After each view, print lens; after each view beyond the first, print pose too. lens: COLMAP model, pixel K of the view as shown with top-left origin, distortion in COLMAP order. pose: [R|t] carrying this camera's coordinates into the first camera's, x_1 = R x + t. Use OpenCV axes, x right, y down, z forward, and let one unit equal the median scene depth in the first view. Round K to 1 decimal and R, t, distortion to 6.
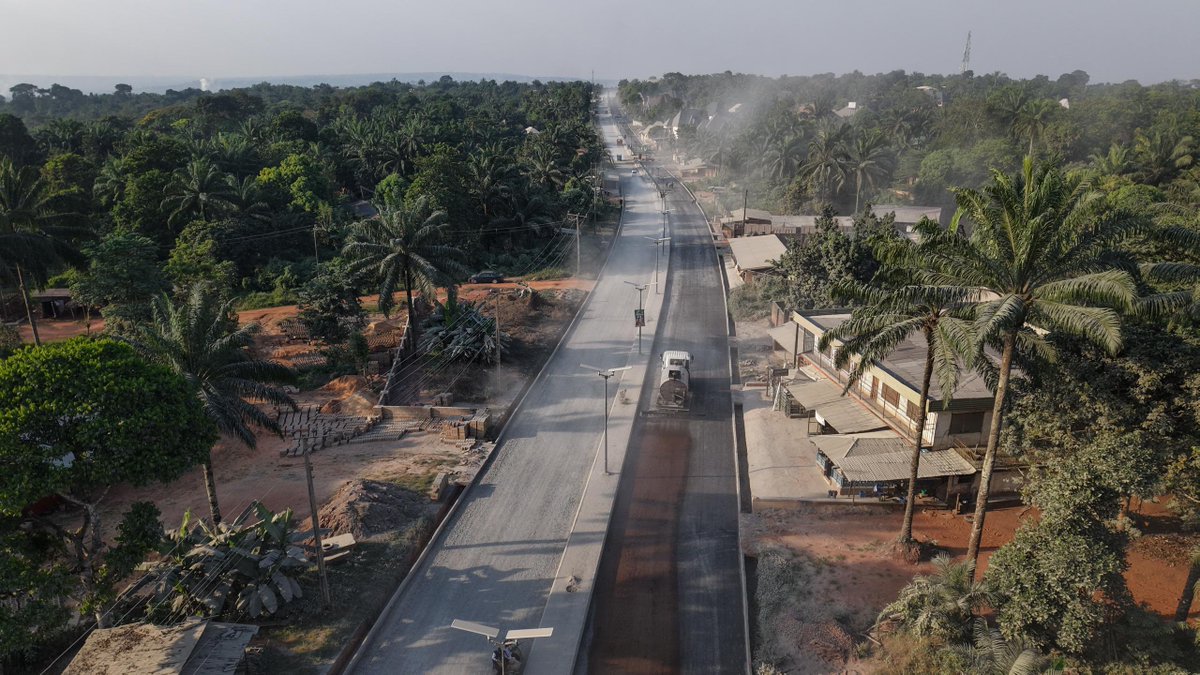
lens RADIAL K [[814.6, 0, 600.0], [0, 814.6, 337.5], [0, 0, 1]] dist [0.013757, 0.000764]
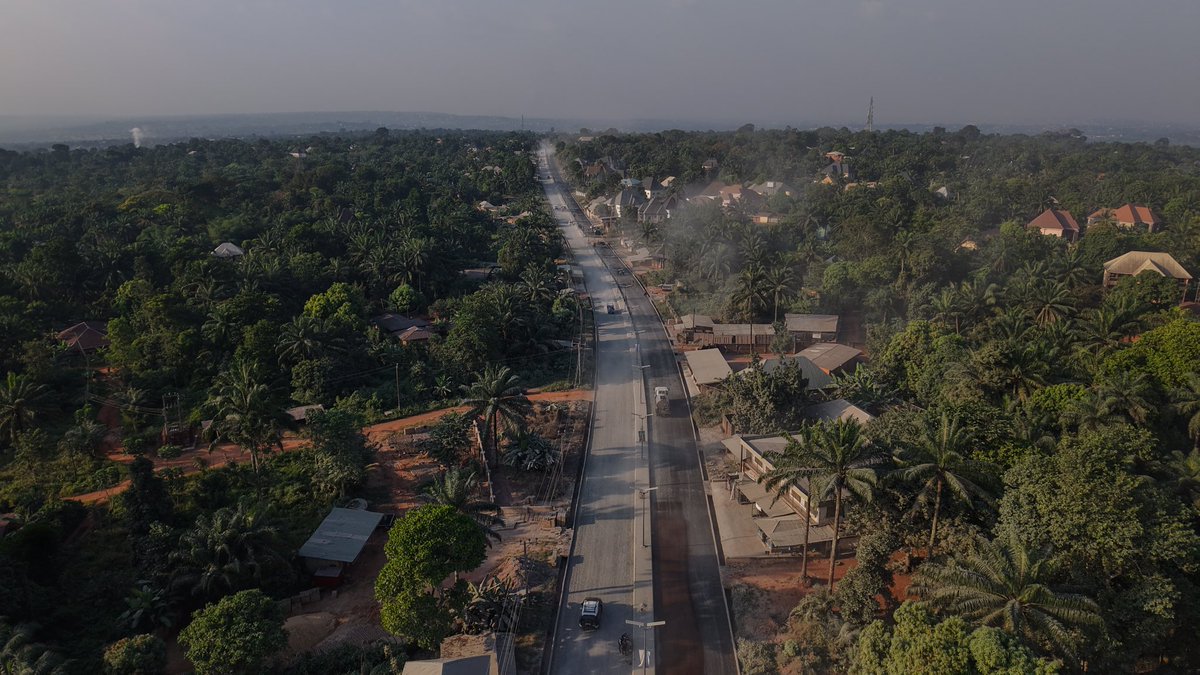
lens RADIAL K [[812.8, 0, 600.0], [0, 812.8, 337.5], [0, 0, 1]] dist [0.044384, -0.044314]
pose [[0.996129, -0.027794, 0.083391, -0.146015], [0.031109, 0.998766, -0.038717, -0.146525], [-0.082212, 0.041161, 0.995765, -0.520900]]
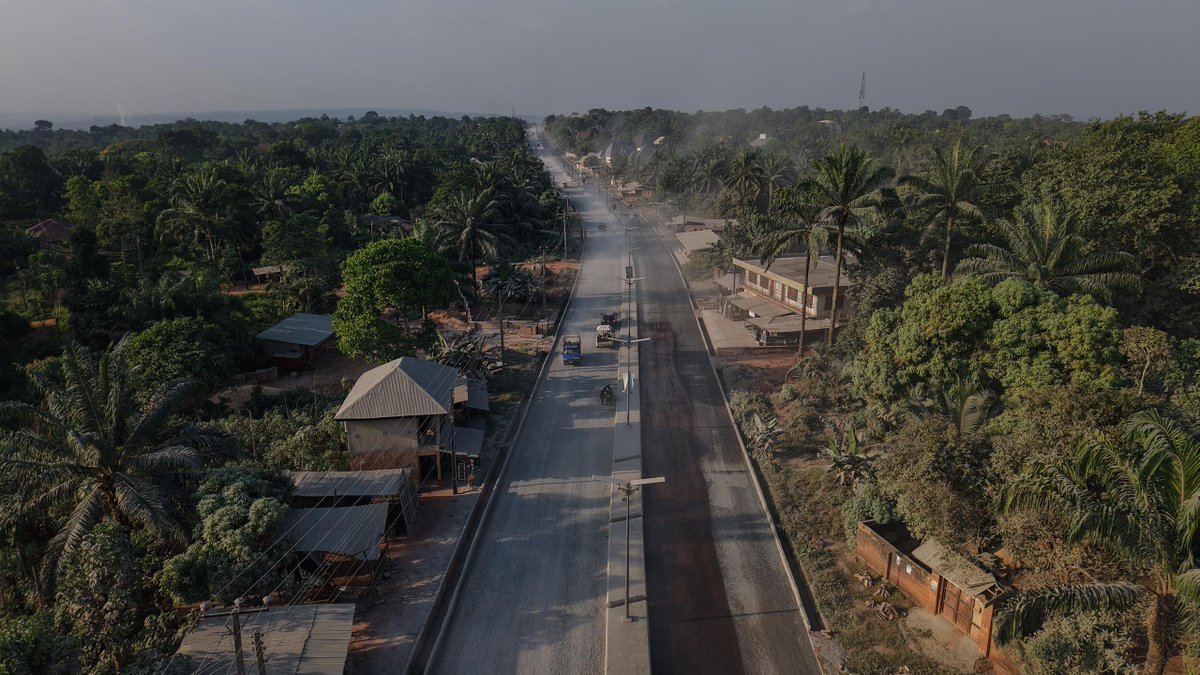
lens RADIAL K [[812.8, 0, 600.0], [0, 812.8, 337.5], [0, 0, 1]] dist [0.044384, -0.044314]
pose [[0.995220, -0.027805, 0.093620, -0.135870], [0.031571, 0.998741, -0.038982, 0.141202], [-0.092418, 0.041752, 0.994845, -0.430250]]
